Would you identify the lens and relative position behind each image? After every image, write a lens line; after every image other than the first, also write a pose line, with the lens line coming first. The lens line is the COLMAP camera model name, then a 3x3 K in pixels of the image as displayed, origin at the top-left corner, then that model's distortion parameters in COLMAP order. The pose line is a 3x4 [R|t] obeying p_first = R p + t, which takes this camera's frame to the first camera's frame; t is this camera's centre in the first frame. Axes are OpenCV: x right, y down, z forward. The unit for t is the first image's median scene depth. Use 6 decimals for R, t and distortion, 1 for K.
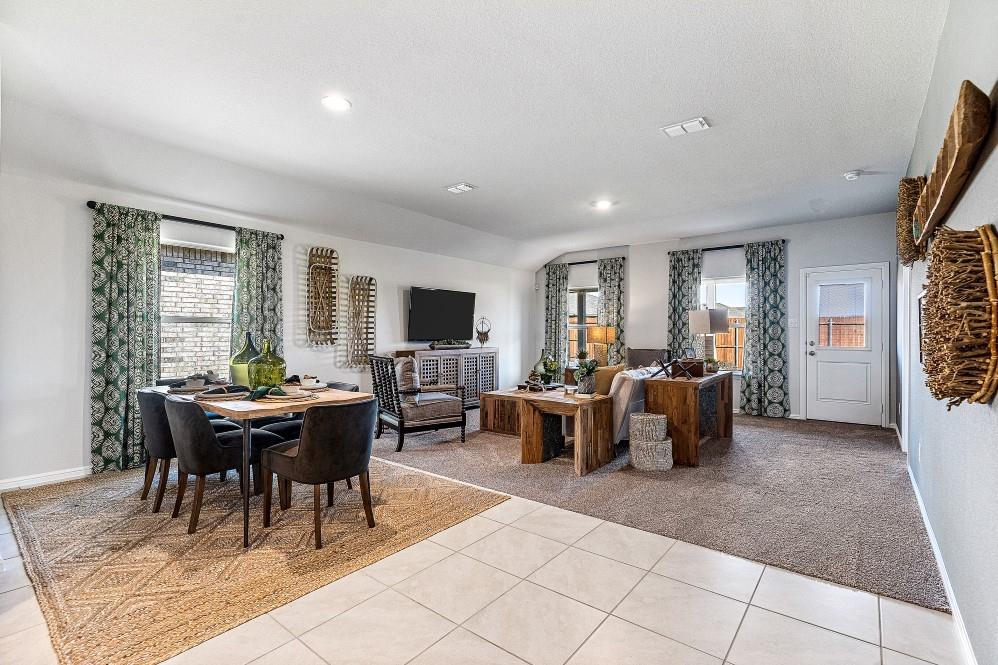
lens RADIAL K [[465.7, 0, 501.2], [0, 465.7, 333.3], [0, 0, 1]] dist [-0.000289, 0.000170]
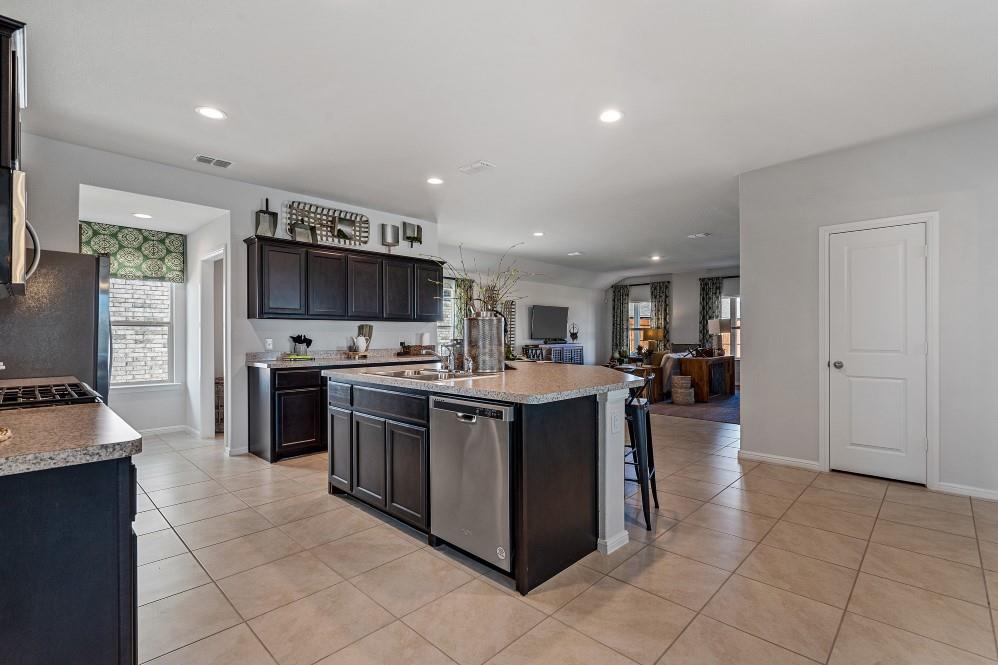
lens RADIAL K [[460.5, 0, 501.6], [0, 460.5, 333.8], [0, 0, 1]] dist [0.002257, 0.000544]
pose [[0.995565, -0.004818, -0.093955, -0.164234], [0.004793, 0.999988, -0.000488, -0.000113], [0.093956, 0.000035, 0.995576, -0.648676]]
